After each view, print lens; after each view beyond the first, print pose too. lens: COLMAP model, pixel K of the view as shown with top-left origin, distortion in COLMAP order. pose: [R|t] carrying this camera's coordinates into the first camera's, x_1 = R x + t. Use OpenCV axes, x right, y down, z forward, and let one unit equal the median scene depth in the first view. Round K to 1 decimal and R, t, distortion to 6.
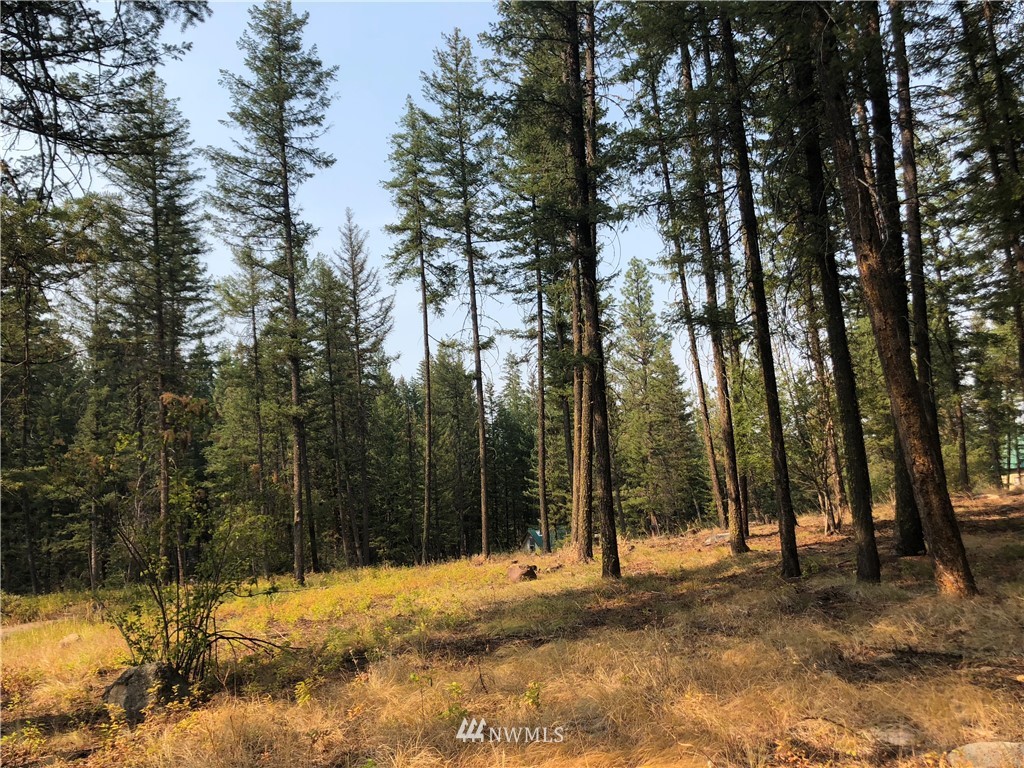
lens RADIAL K [[843.7, 0, 511.9], [0, 843.7, 383.1], [0, 0, 1]] dist [0.068871, -0.061452]
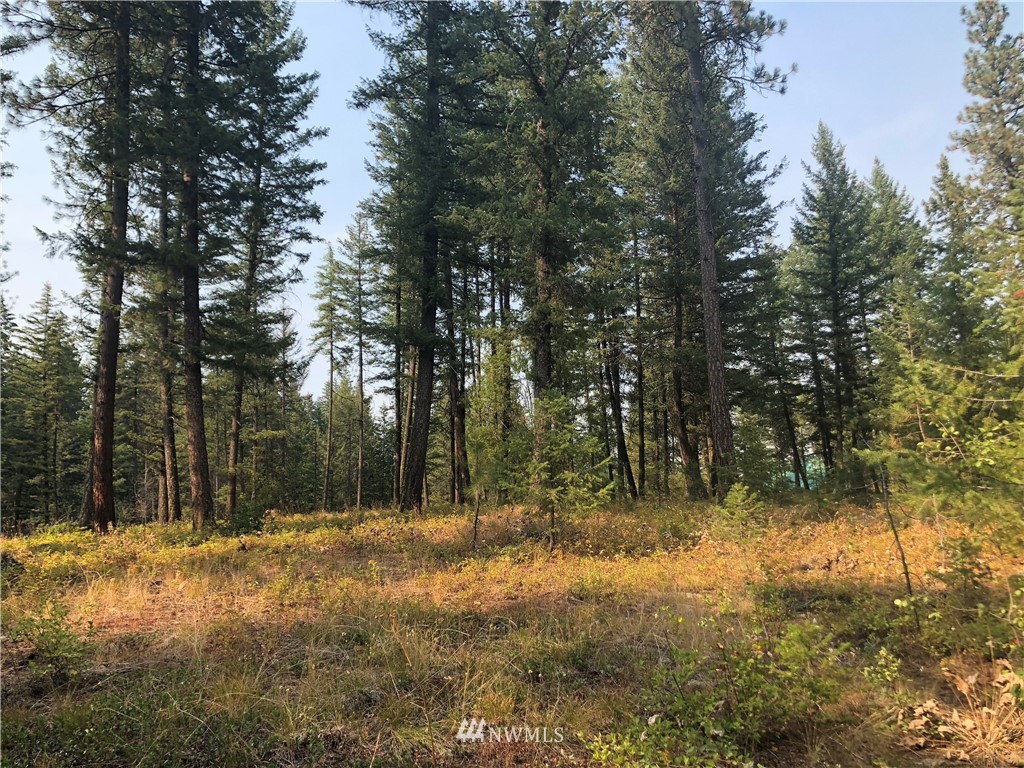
lens RADIAL K [[843.7, 0, 514.2], [0, 843.7, 383.2], [0, 0, 1]] dist [0.068871, -0.061452]
pose [[0.991920, 0.058665, 0.112484, 0.062750], [-0.056932, 0.998205, -0.018562, -0.059438], [-0.113371, 0.012008, 0.993480, -0.646931]]
